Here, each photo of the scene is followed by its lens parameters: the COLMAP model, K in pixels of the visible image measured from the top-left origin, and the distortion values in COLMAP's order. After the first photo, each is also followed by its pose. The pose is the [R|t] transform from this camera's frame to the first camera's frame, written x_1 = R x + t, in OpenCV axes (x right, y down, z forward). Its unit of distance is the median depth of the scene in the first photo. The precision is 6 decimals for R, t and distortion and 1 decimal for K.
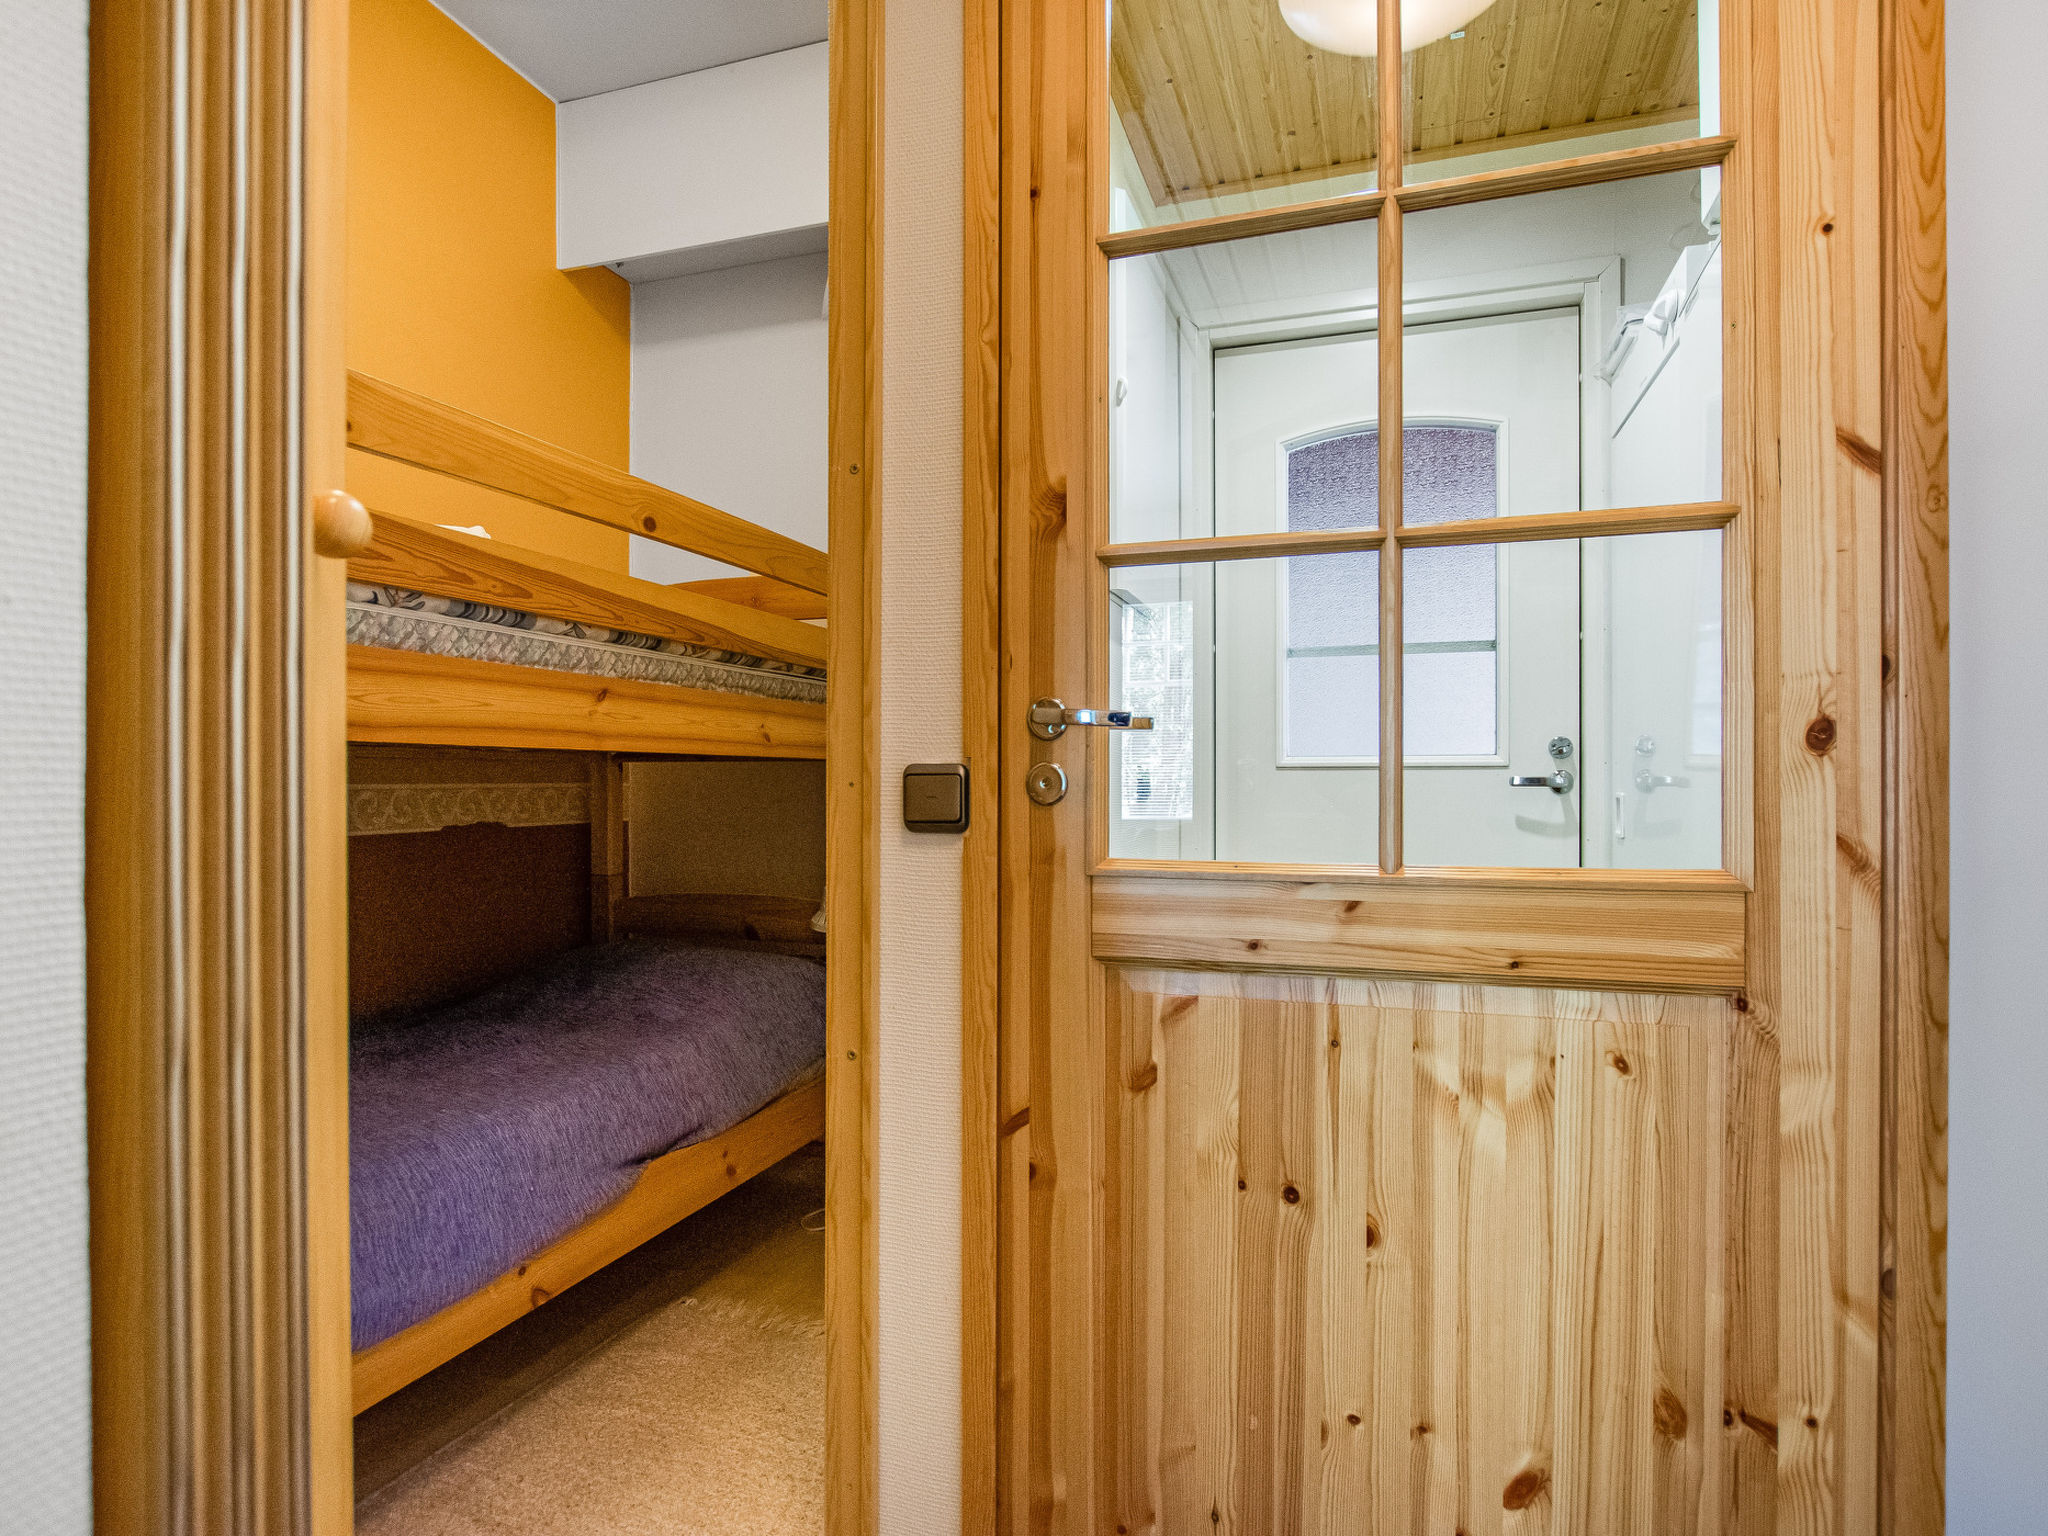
lens RADIAL K [[1103.3, 0, 1024.0], [0, 1103.3, 768.0], [0, 0, 1]] dist [-0.001562, -0.000375]
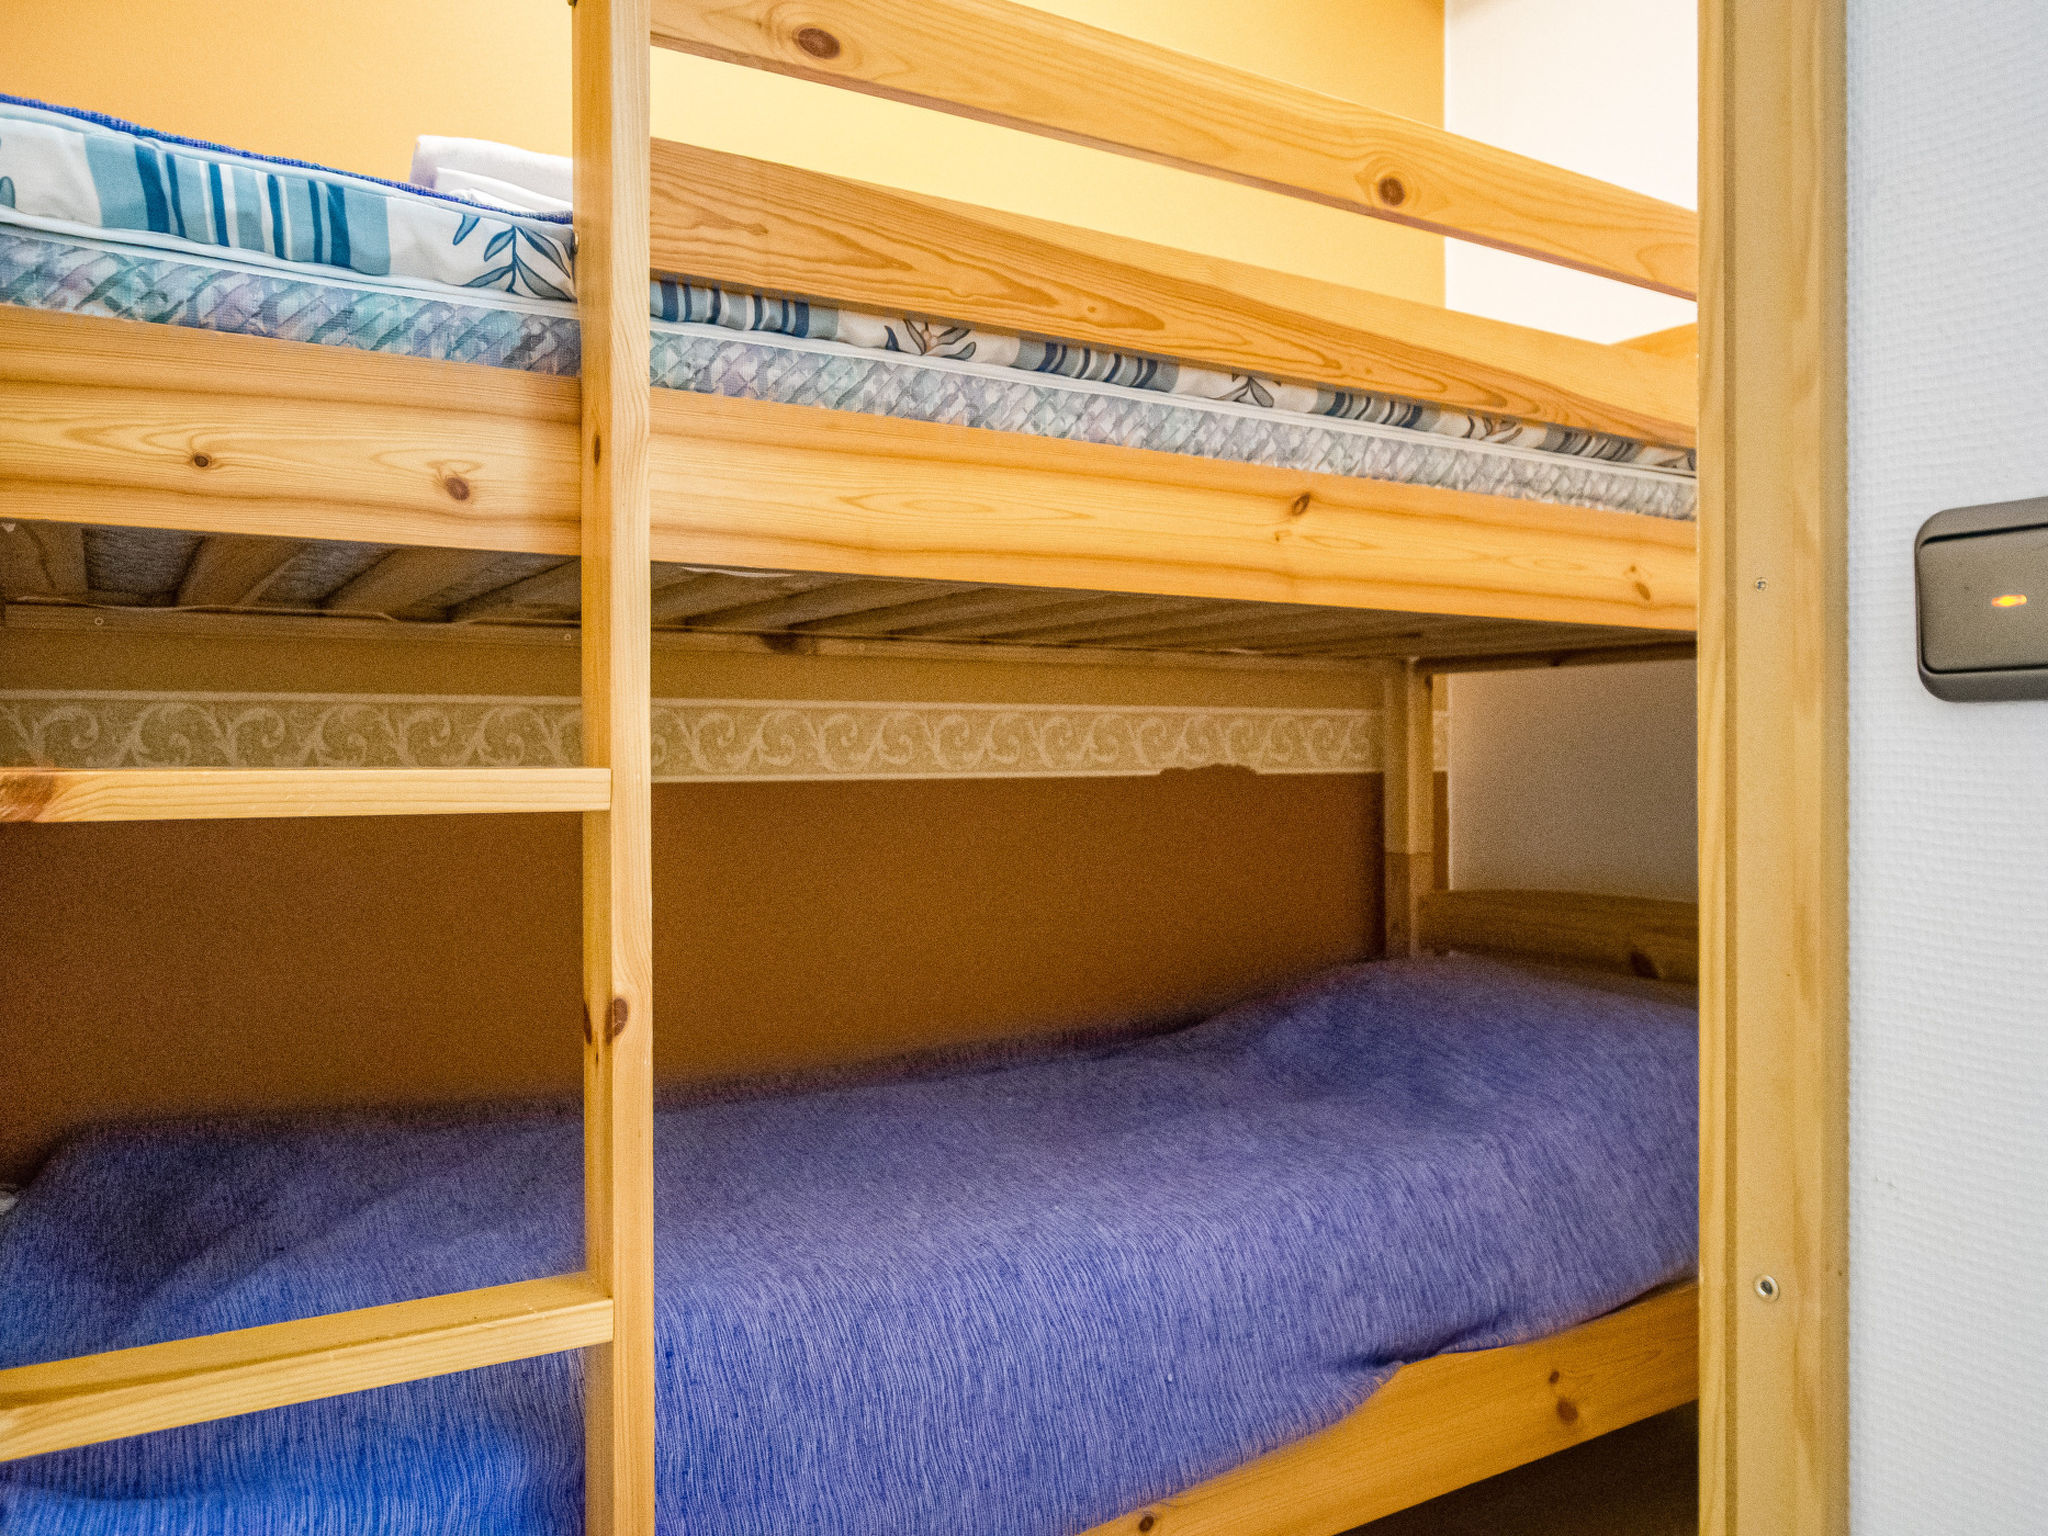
lens RADIAL K [[1467.6, 0, 1019.1], [0, 1467.6, 745.8], [0, 0, 1]] dist [-0.010784, 0.001748]
pose [[0.772678, -0.007321, -0.634756, -0.025269], [0.009834, 0.999952, 0.000438, 0.050184], [0.634722, -0.006580, 0.772712, 0.324384]]
